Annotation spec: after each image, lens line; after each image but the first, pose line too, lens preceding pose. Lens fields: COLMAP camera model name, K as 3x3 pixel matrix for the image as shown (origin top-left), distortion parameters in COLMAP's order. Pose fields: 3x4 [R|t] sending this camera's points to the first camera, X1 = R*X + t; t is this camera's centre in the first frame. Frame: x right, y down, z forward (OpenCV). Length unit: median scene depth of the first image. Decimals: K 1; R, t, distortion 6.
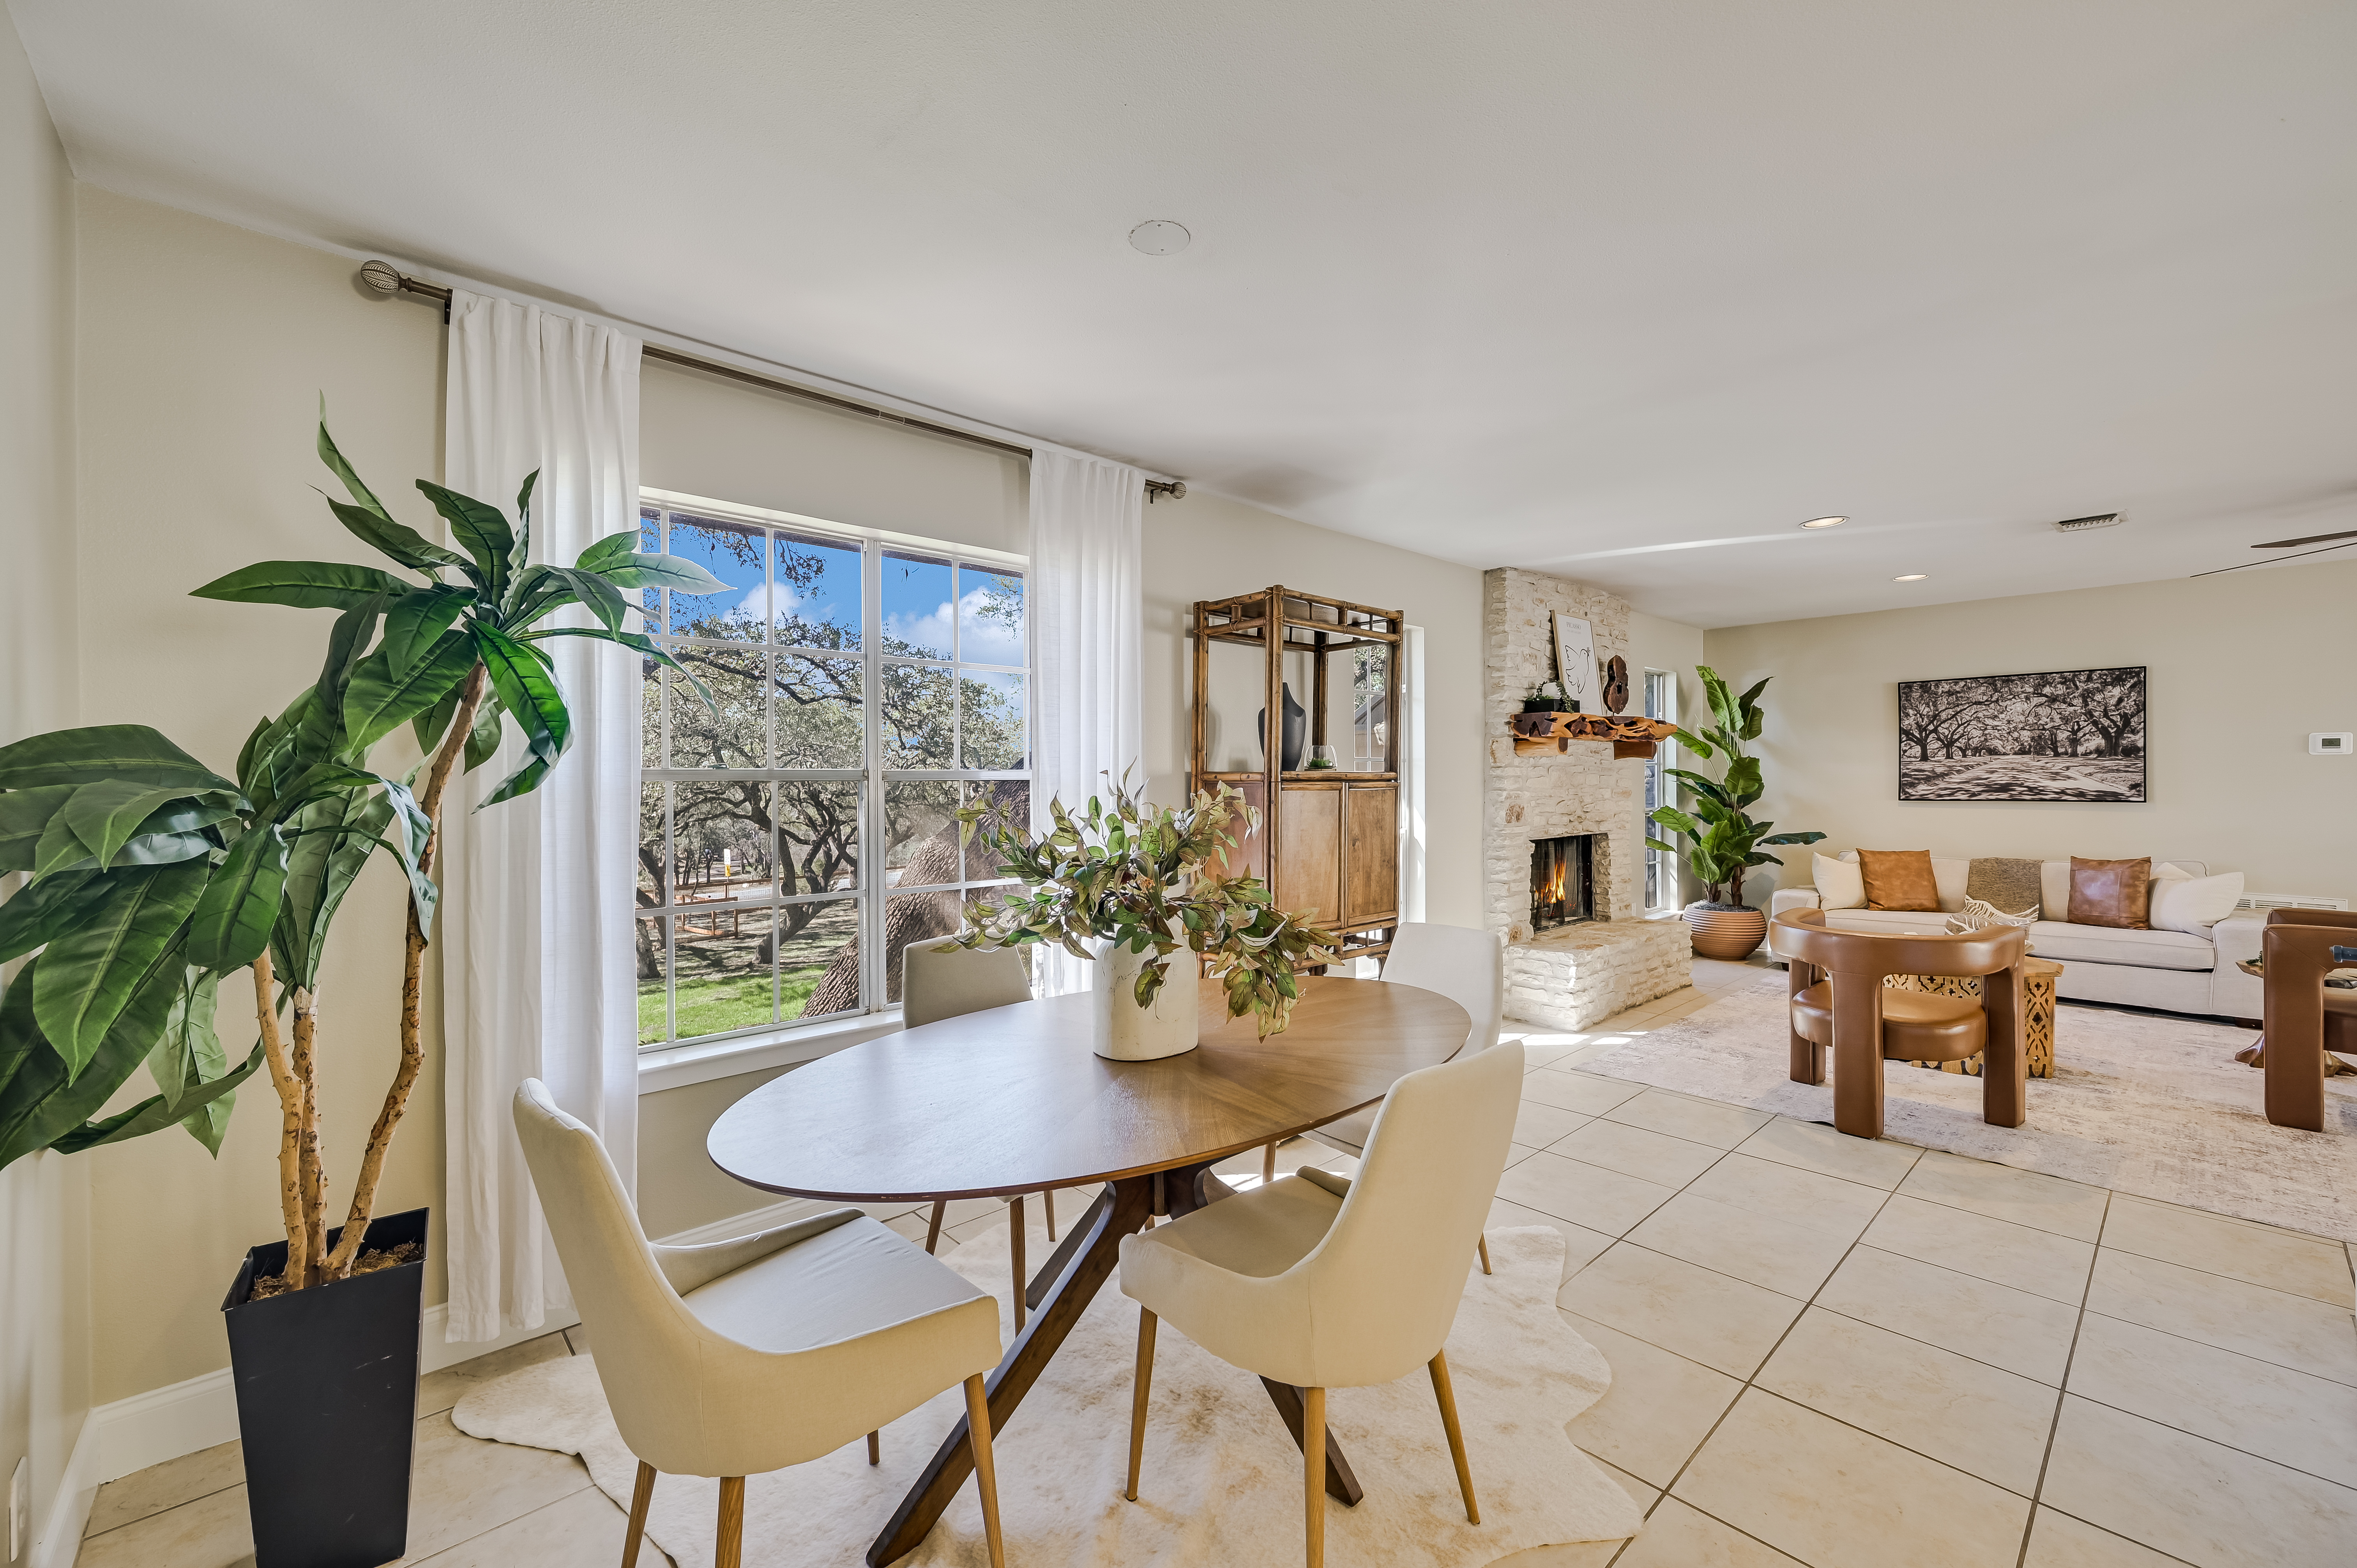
lens RADIAL K [[938.9, 0, 1174.4], [0, 938.9, 784.9], [0, 0, 1]] dist [-0.003467, -0.000283]
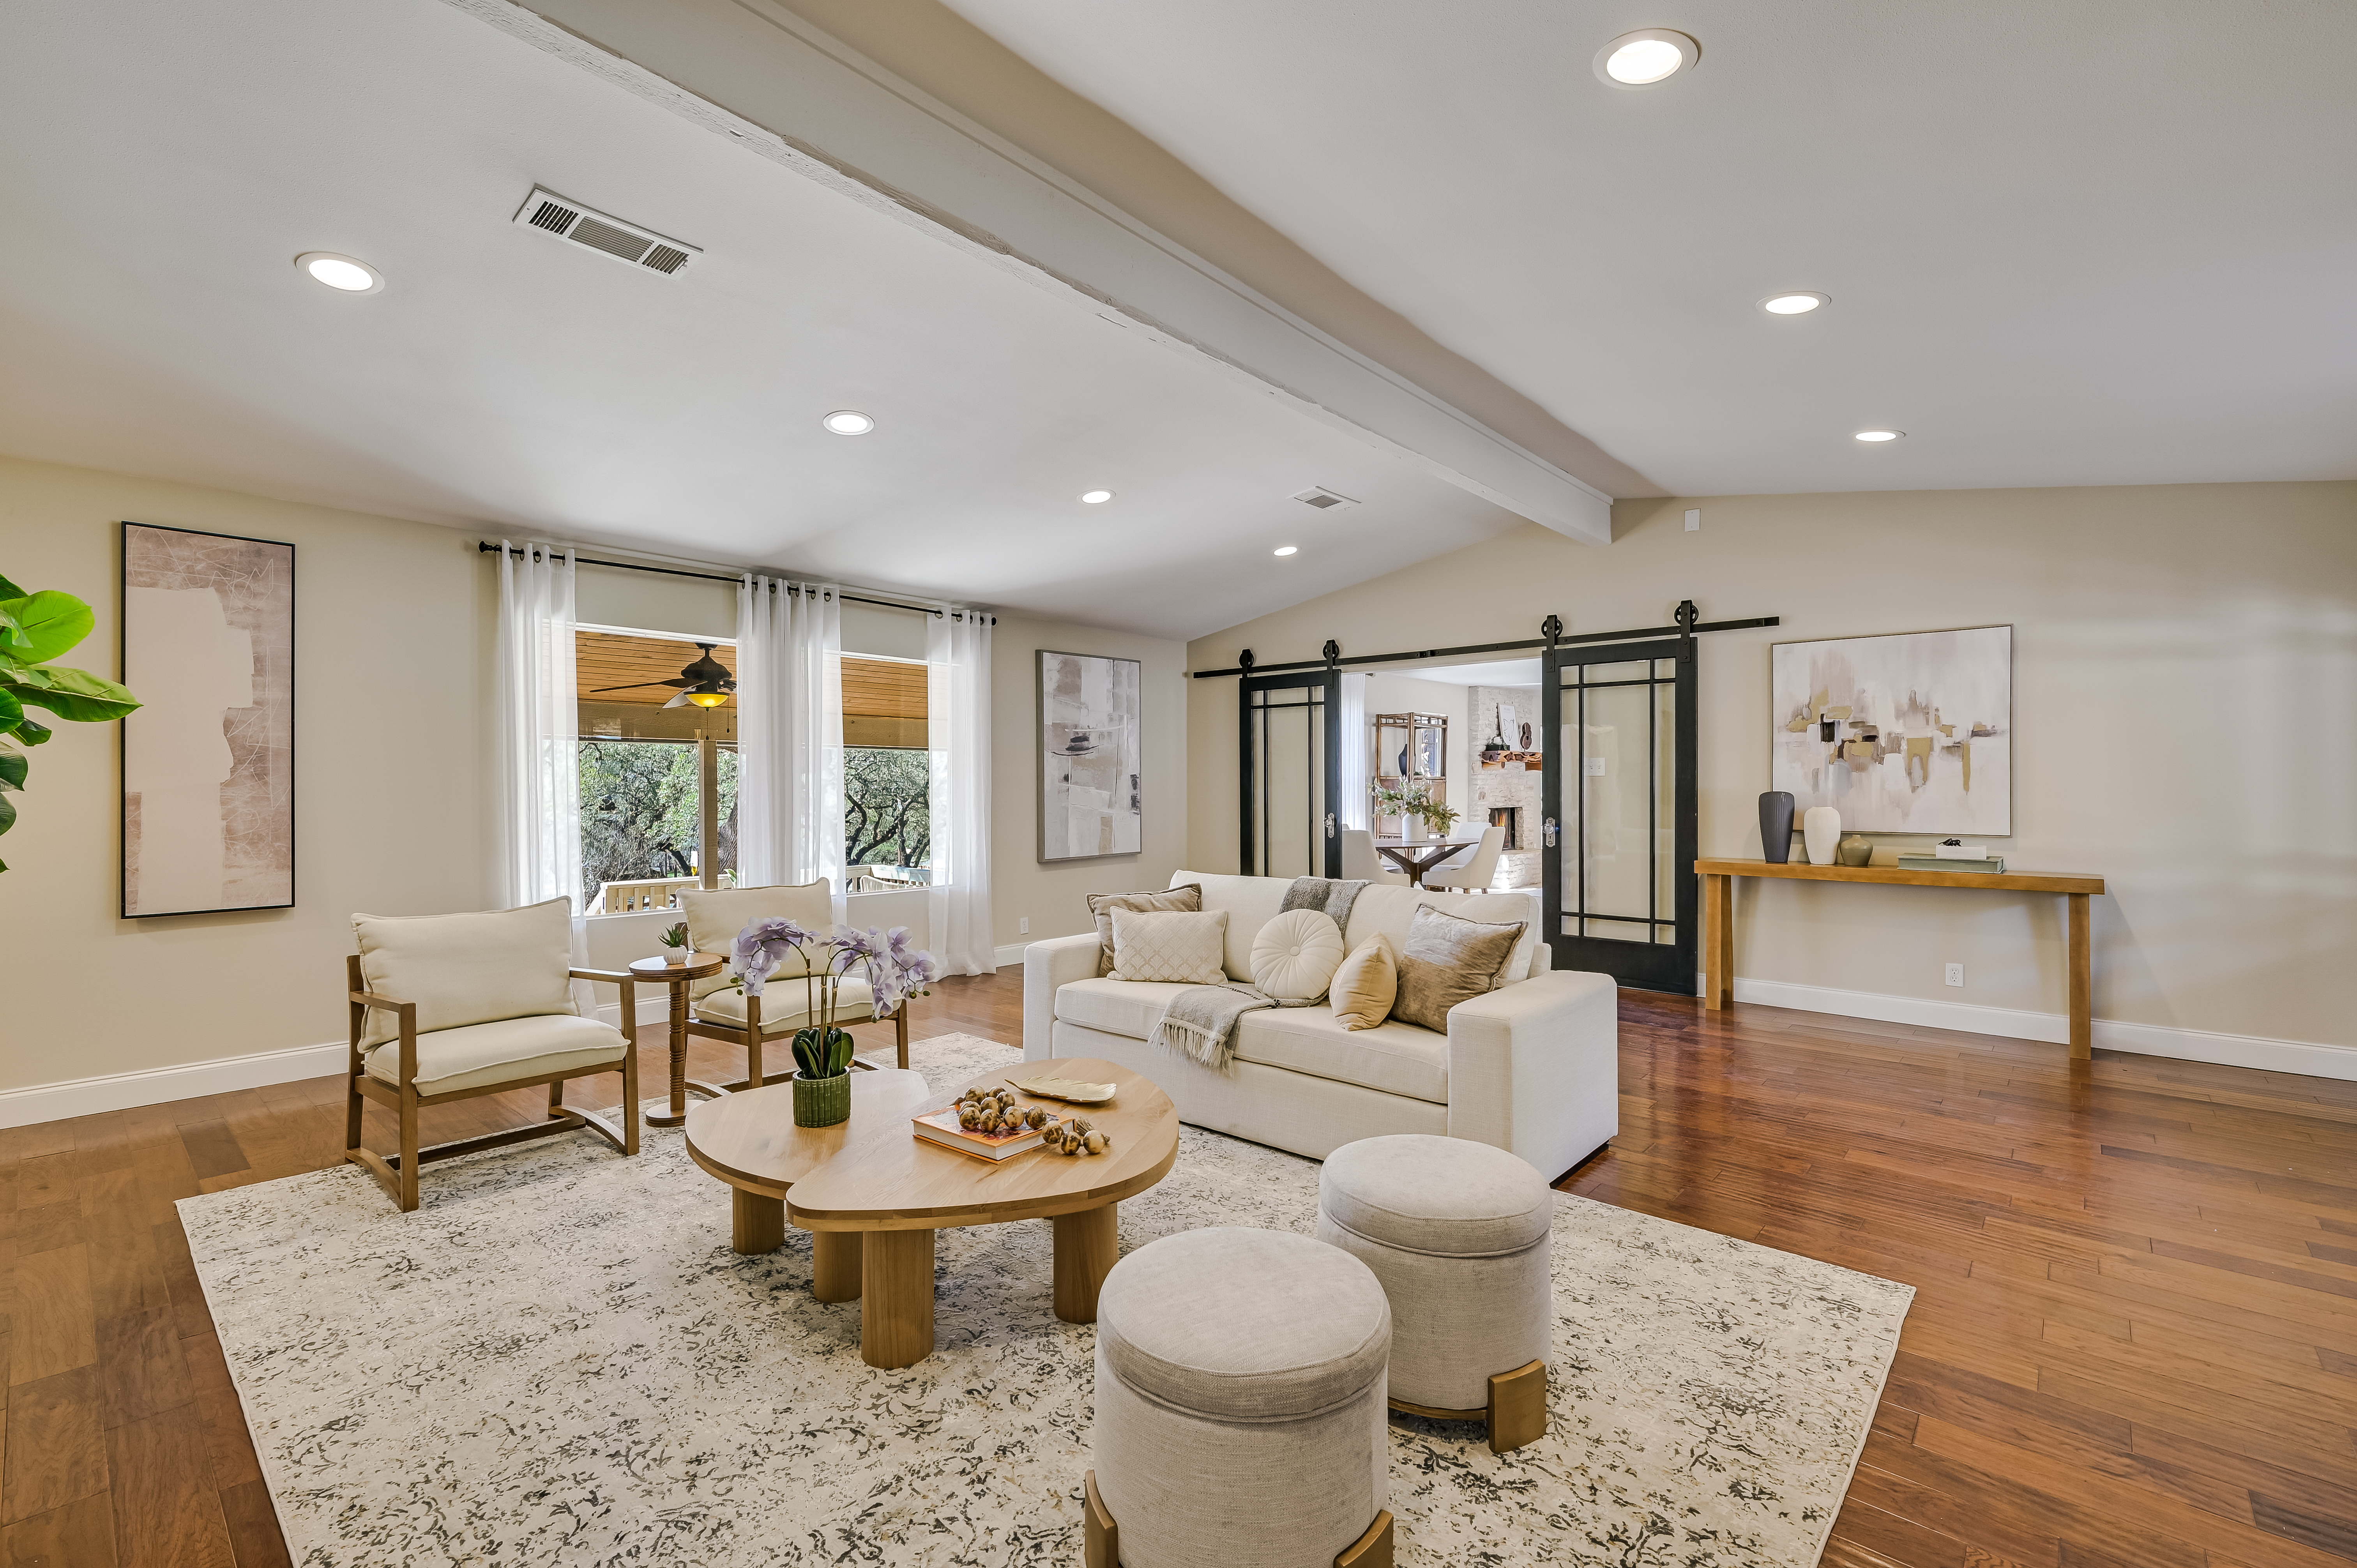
lens RADIAL K [[990.5, 0, 1174.2], [0, 990.5, 789.5], [0, 0, 1]] dist [-0.004207, 0.000052]
pose [[0.995760, 0.005825, 0.091807, -0.583219], [-0.005607, 0.999981, -0.002631, 0.026103], [-0.091821, 0.002105, 0.995773, -1.280864]]
